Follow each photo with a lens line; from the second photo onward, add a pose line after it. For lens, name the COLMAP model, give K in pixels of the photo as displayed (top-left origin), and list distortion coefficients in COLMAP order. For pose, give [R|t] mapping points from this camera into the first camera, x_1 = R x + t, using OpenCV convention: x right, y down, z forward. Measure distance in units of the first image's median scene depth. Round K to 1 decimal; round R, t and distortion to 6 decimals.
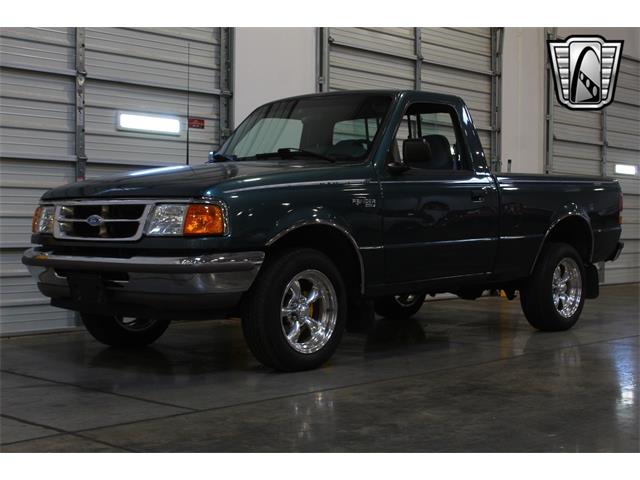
lens RADIAL K [[970.7, 0, 321.5], [0, 970.7, 243.9], [0, 0, 1]] dist [-0.011416, 0.000000]
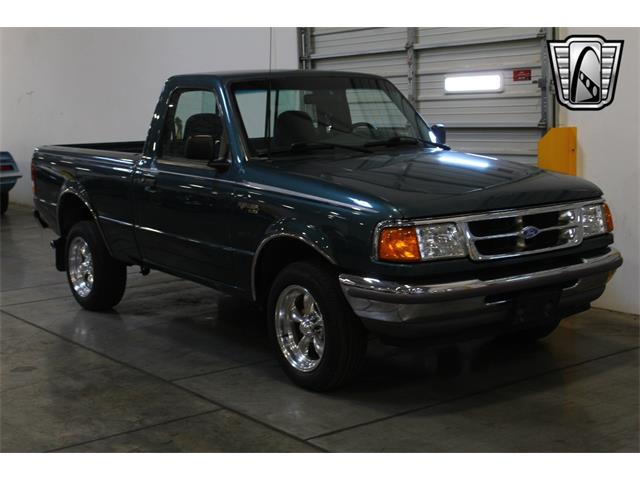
lens RADIAL K [[1013.3, 0, 322.2], [0, 1013.3, 237.6], [0, 0, 1]] dist [0.009664, 0.000000]
pose [[-0.176581, 0.133502, -0.975191, 0.917716], [0.015014, 0.991009, 0.132949, -0.115726], [0.984172, 0.008835, -0.176998, 1.106262]]
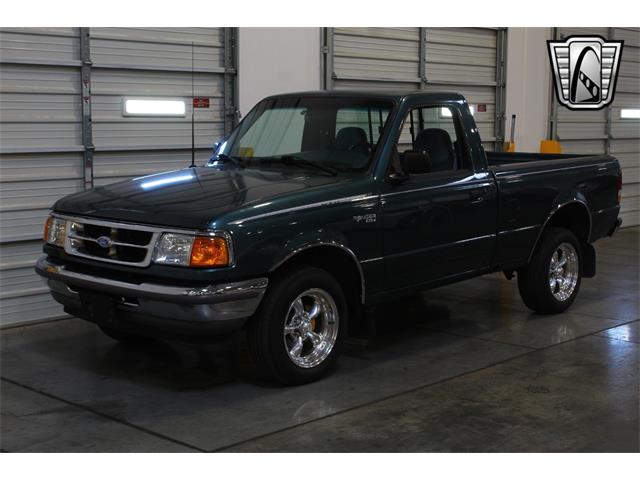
lens RADIAL K [[970.7, 0, 321.4], [0, 970.7, 246.4], [0, 0, 1]] dist [-0.011416, 0.000000]
pose [[0.999965, 0.000481, -0.008406, 0.005008], [0.000451, 0.993878, 0.110482, -0.097903], [0.008407, -0.110482, 0.993843, -0.021378]]
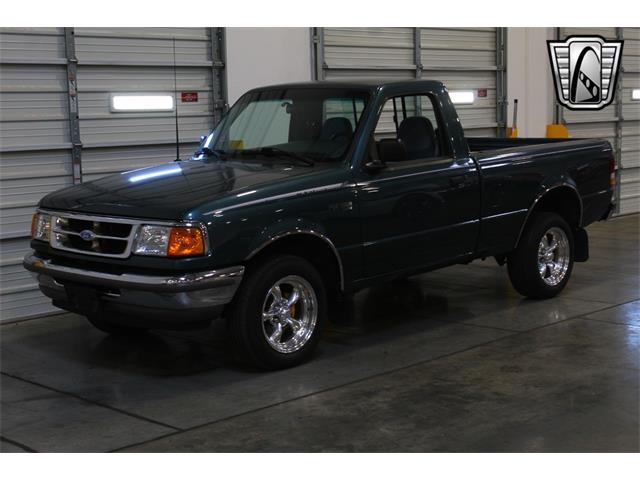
lens RADIAL K [[1039.5, 0, 326.2], [0, 1039.5, 237.8], [0, 0, 1]] dist [0.006362, 0.000000]
pose [[0.999285, -0.024032, -0.029177, 0.046448], [0.026964, 0.994144, 0.104646, -0.098502], [0.026492, -0.105358, 0.994081, -0.099486]]
